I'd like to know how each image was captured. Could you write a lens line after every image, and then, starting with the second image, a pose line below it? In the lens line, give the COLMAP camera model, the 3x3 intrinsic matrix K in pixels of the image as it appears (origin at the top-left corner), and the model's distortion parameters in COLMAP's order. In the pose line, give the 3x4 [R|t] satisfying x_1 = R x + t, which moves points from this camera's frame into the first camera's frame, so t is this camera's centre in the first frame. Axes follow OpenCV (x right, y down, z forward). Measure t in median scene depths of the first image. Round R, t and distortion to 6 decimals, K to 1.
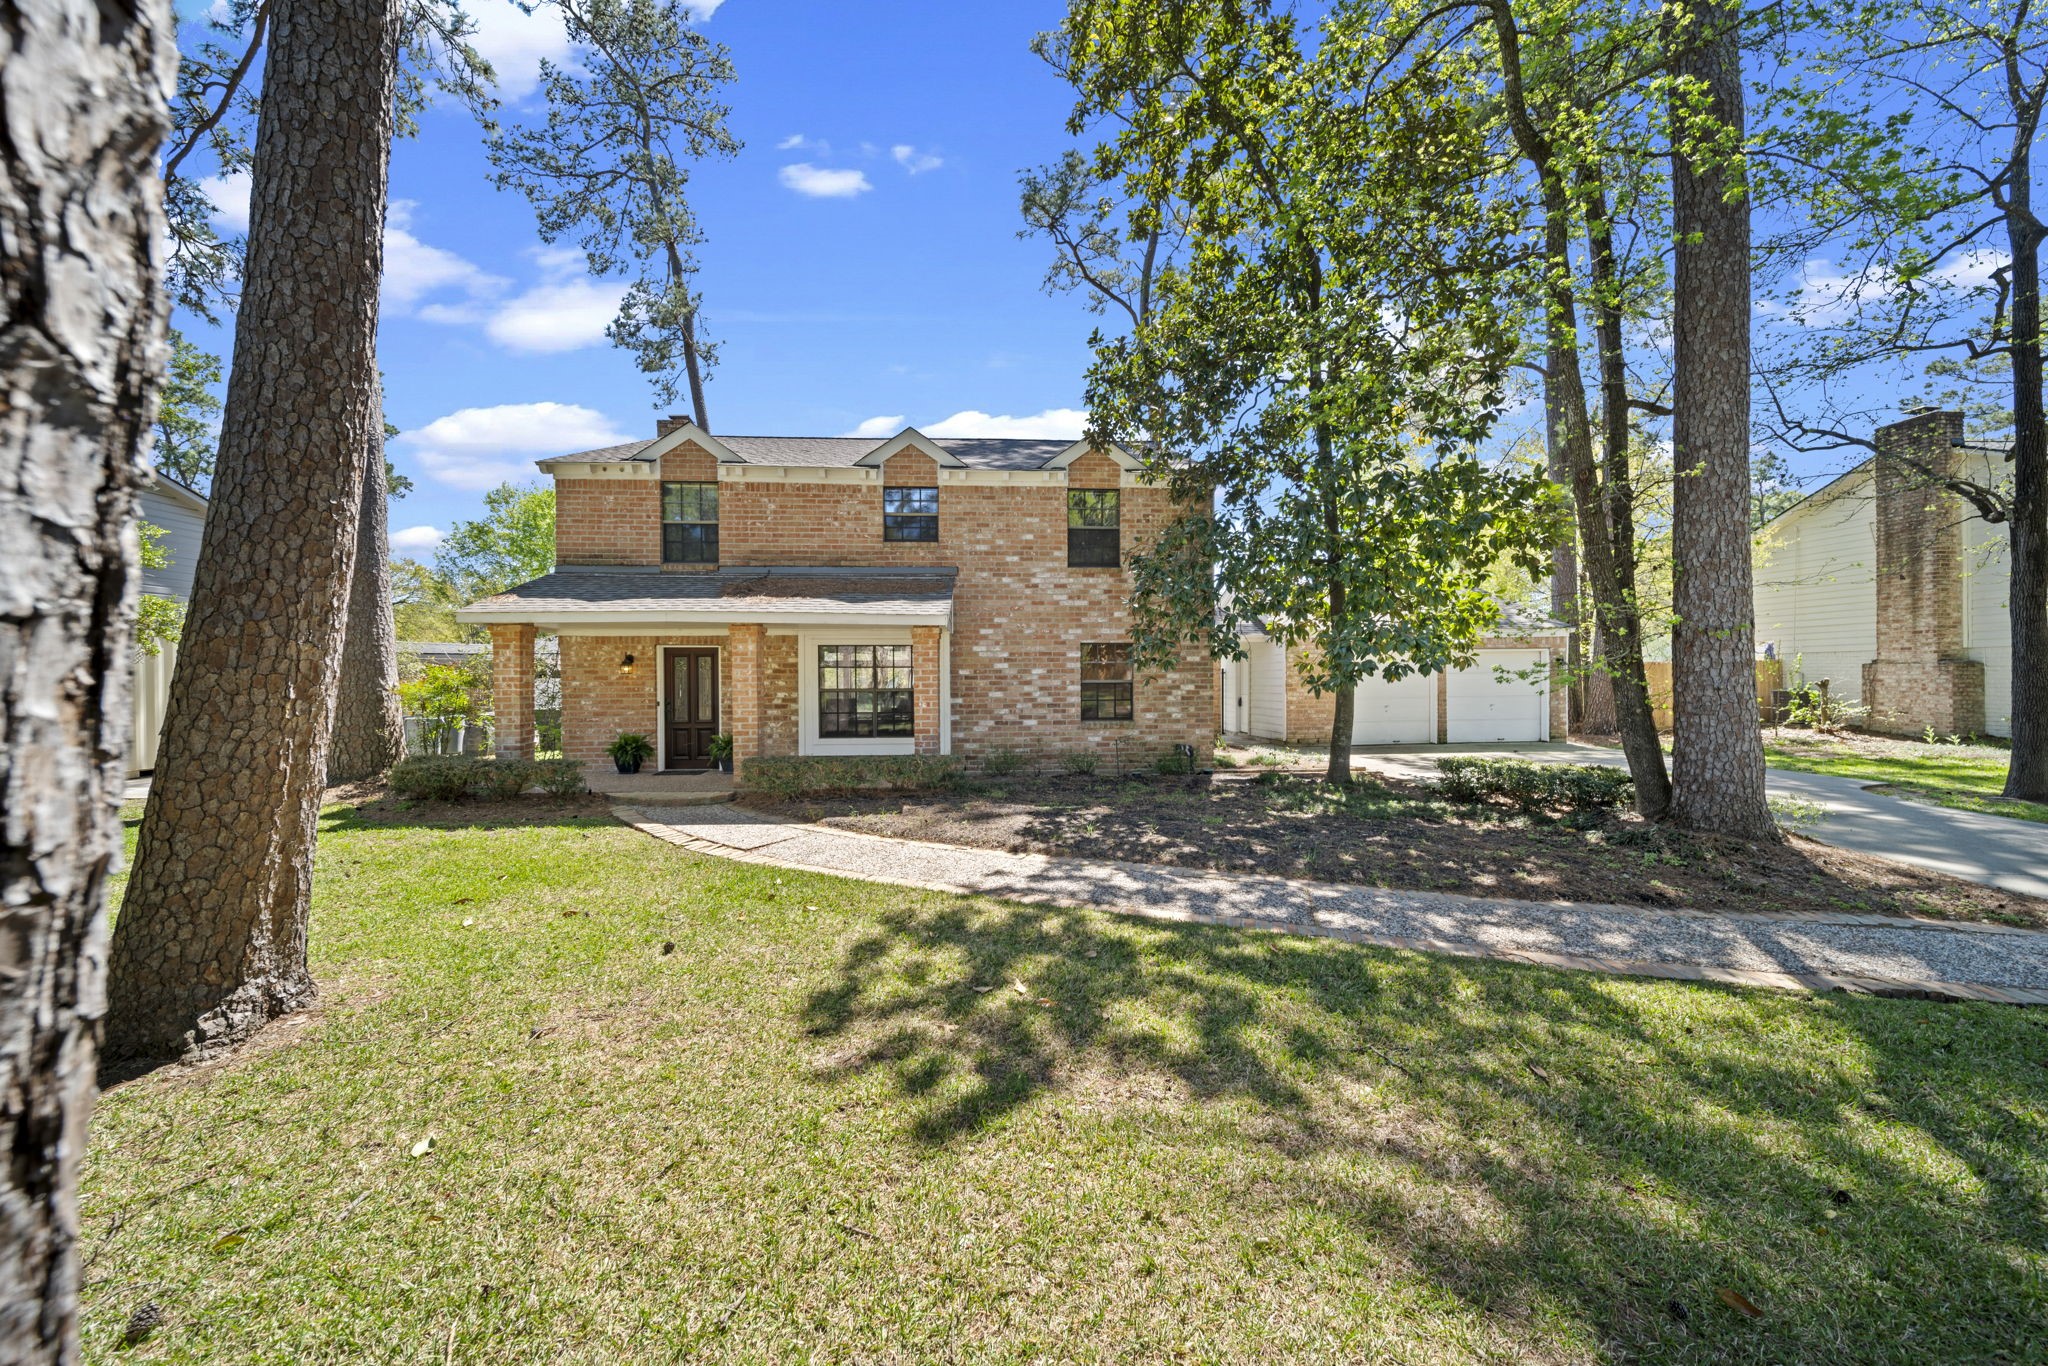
lens RADIAL K [[717.4, 0, 1025.3], [0, 717.4, 680.9], [0, 0, 1]] dist [0.003046, -0.002472]
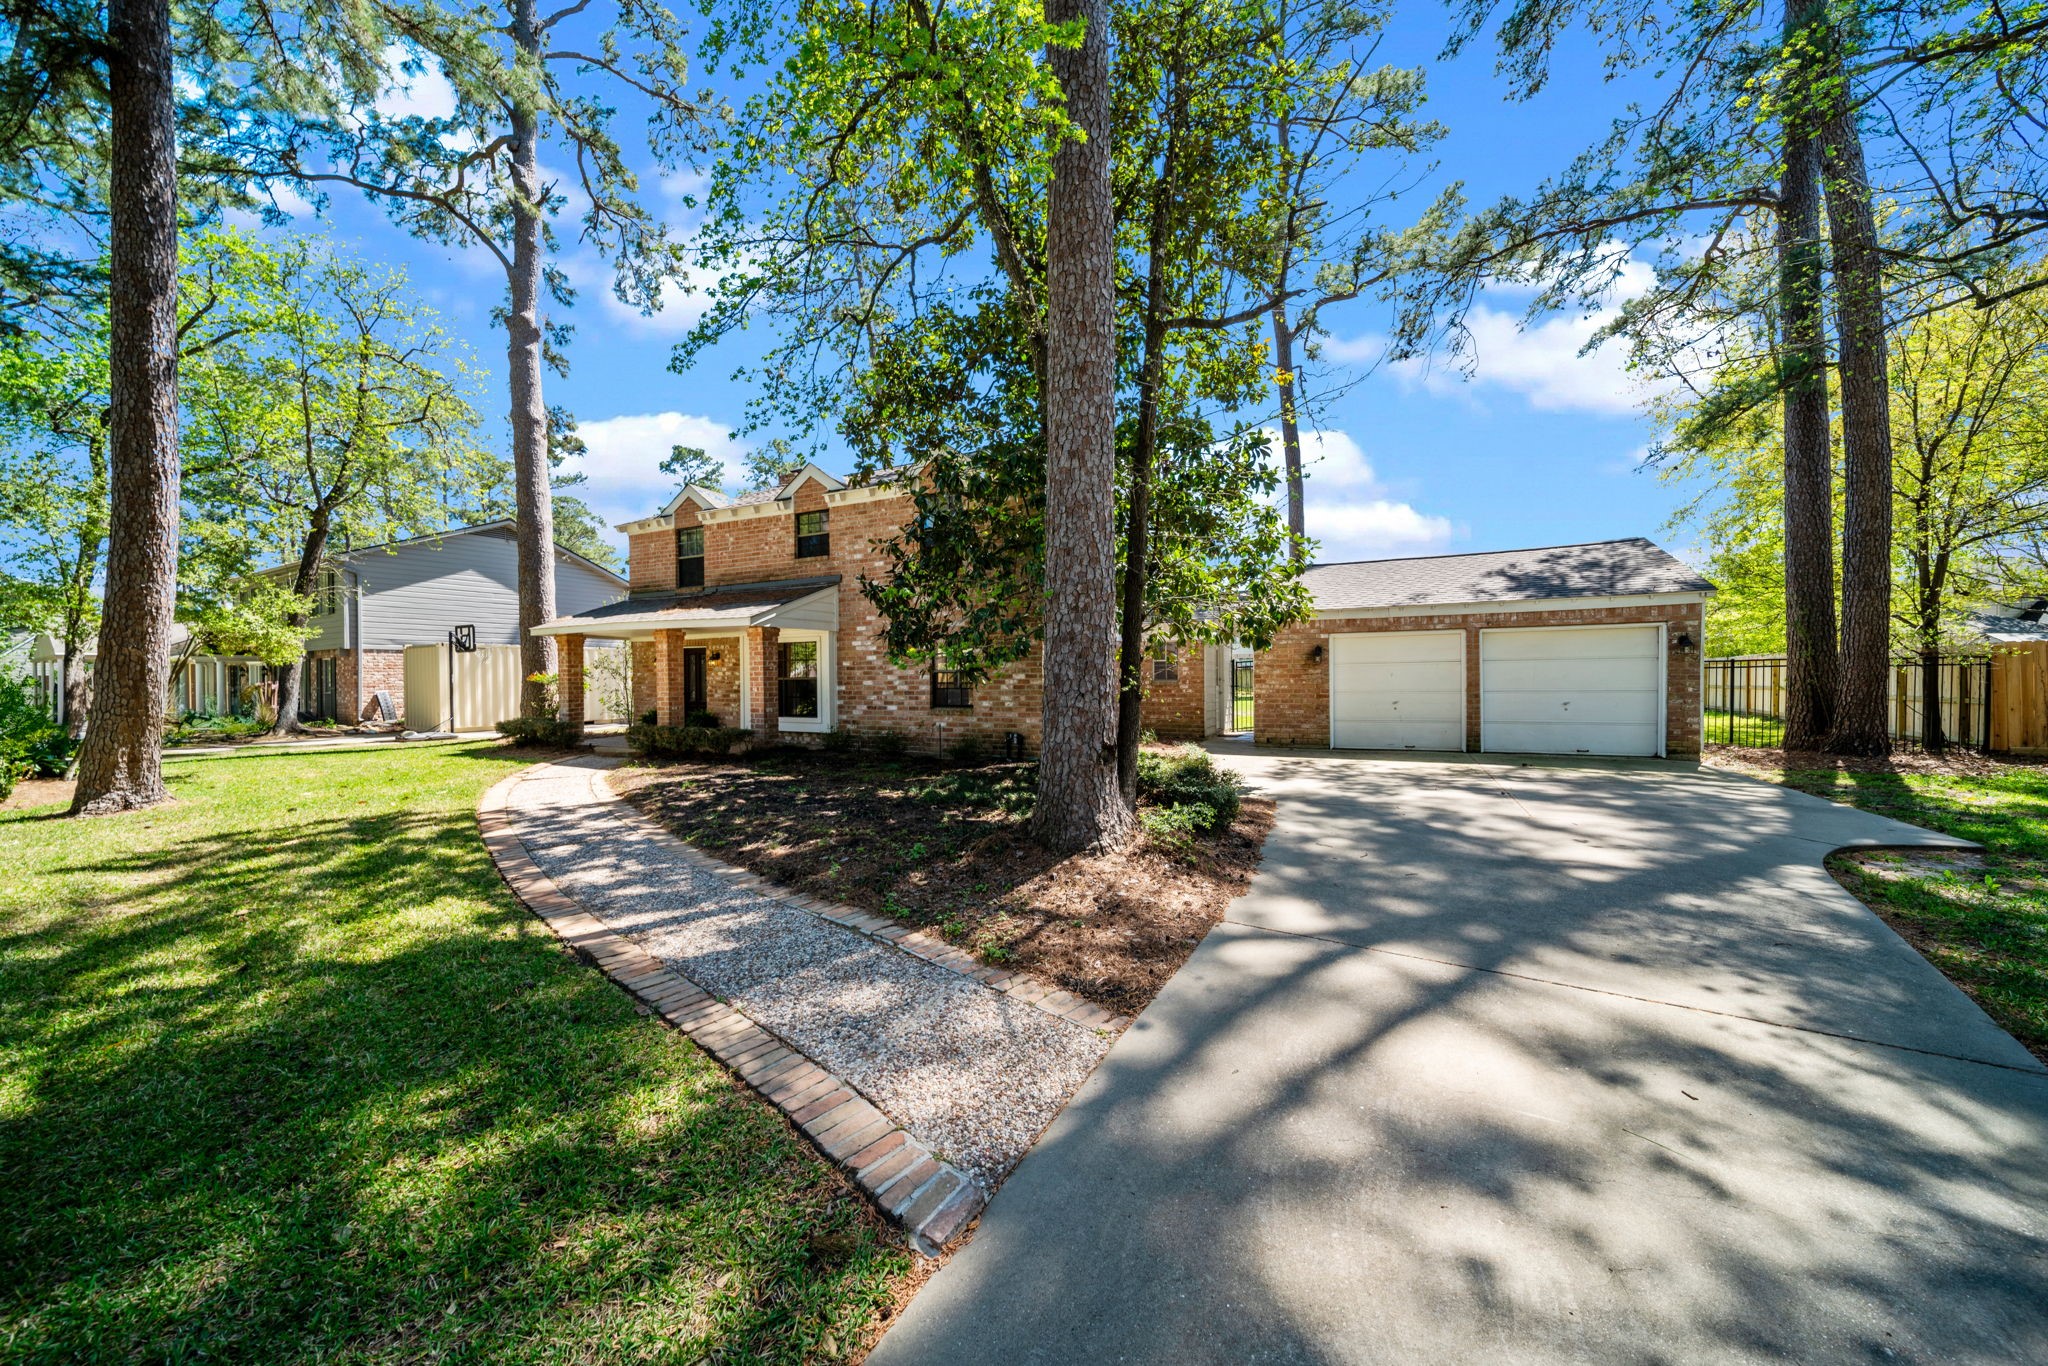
lens RADIAL K [[717.4, 0, 1031.9], [0, 717.4, 681.3], [0, 0, 1]] dist [0.003046, -0.002472]
pose [[0.869309, 0.002829, -0.494261, 0.768978], [-0.000920, 0.999991, 0.004105, 0.011776], [0.494269, -0.003113, 0.869304, 0.125751]]
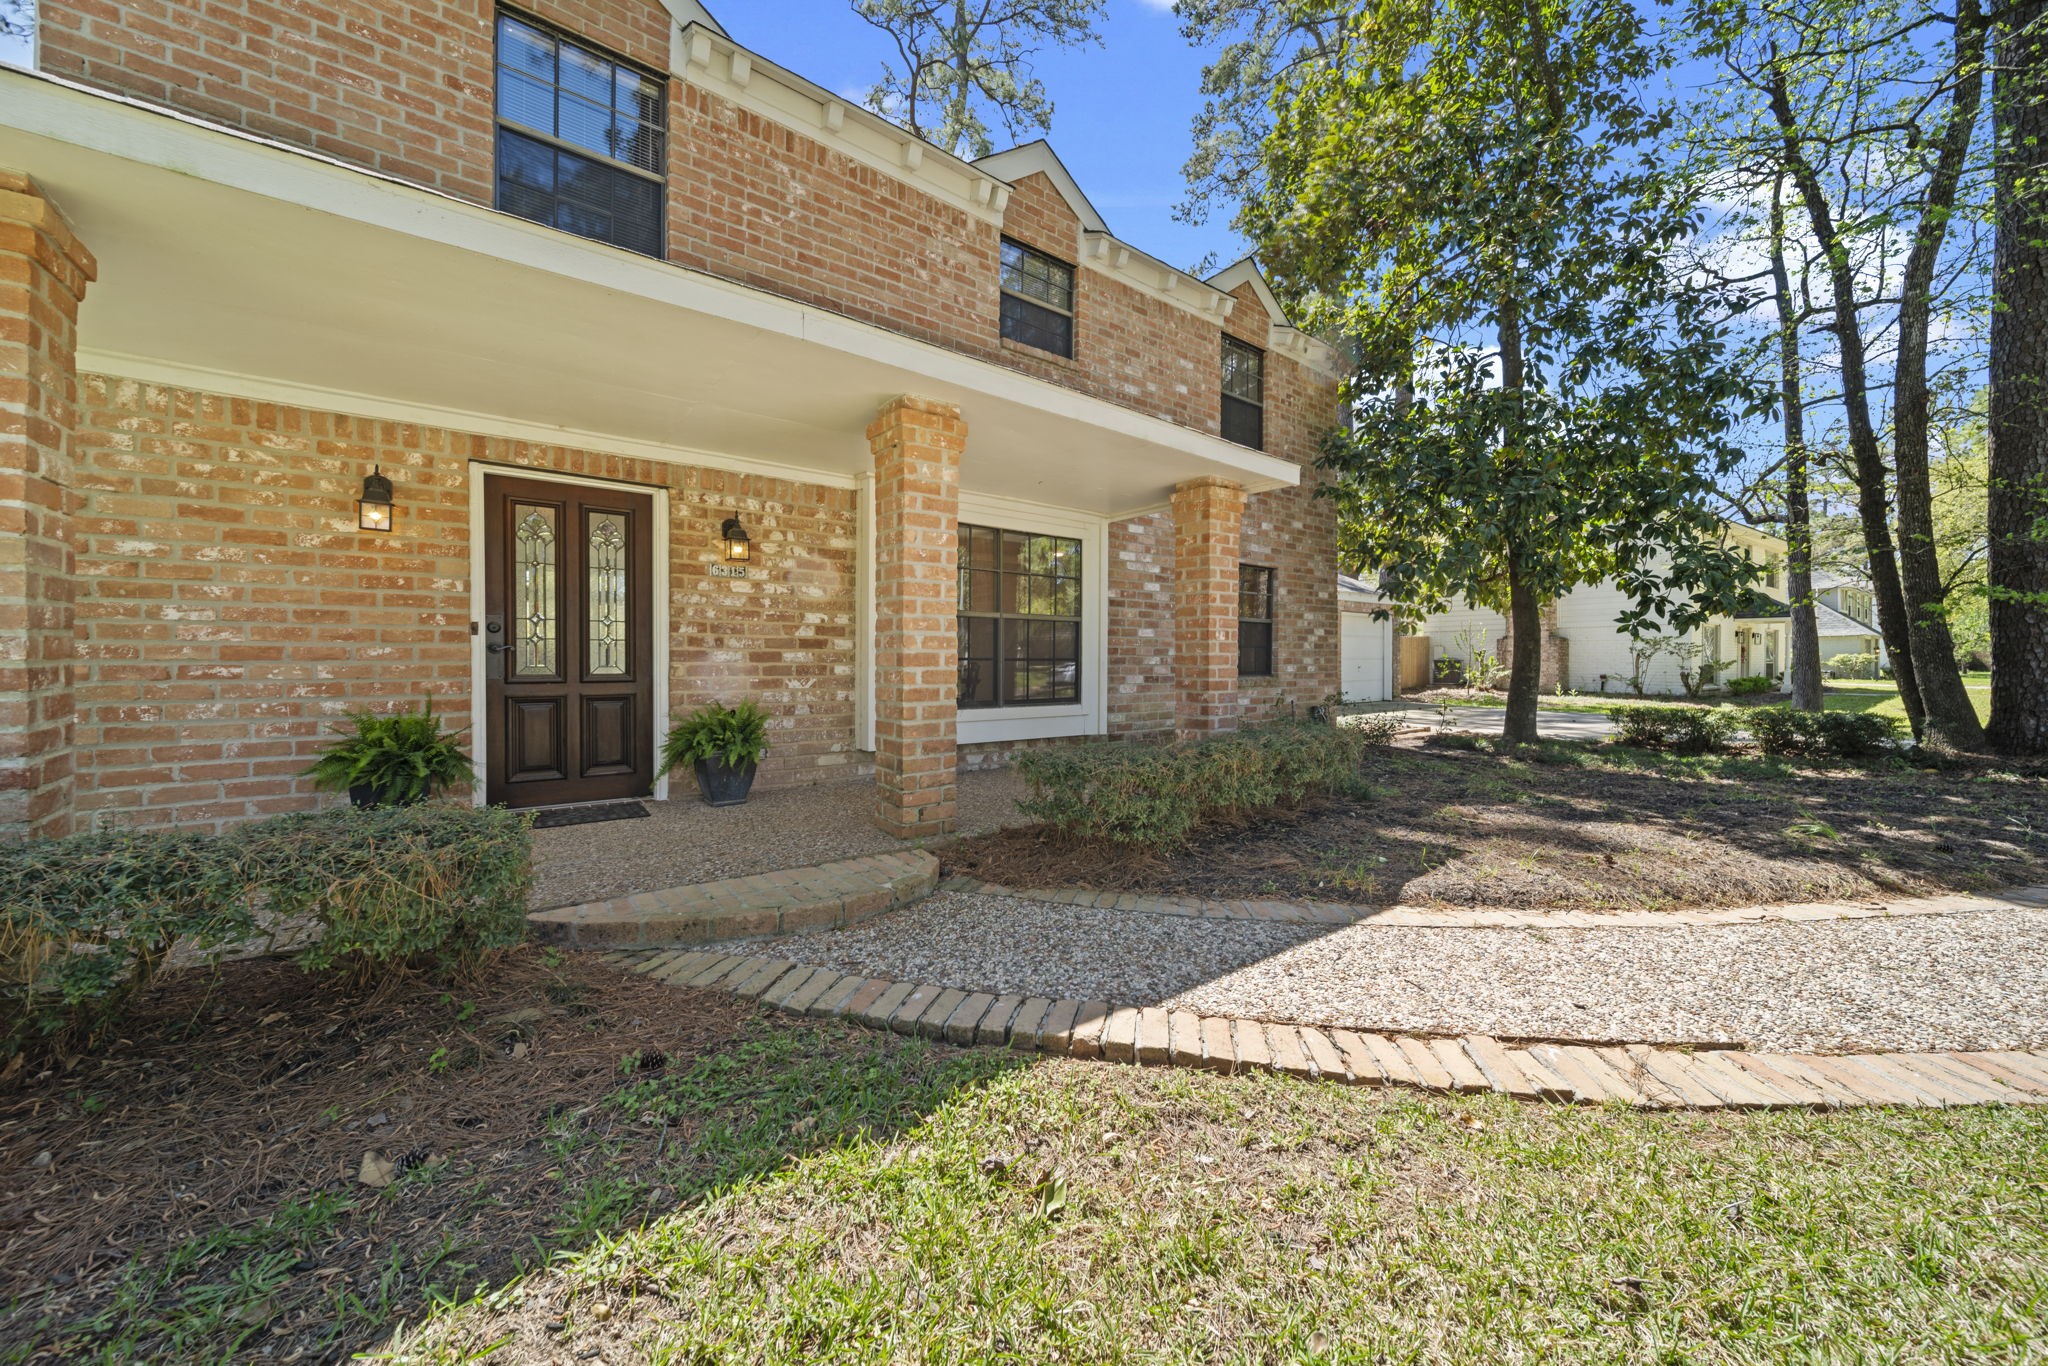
lens RADIAL K [[717.4, 0, 1022.0], [0, 717.4, 668.8], [0, 0, 1]] dist [0.003046, -0.002472]
pose [[0.835331, 0.002237, 0.549742, -0.473962], [-0.003589, 0.999993, 0.001386, 0.049731], [-0.549735, -0.003131, 0.835333, 0.548691]]
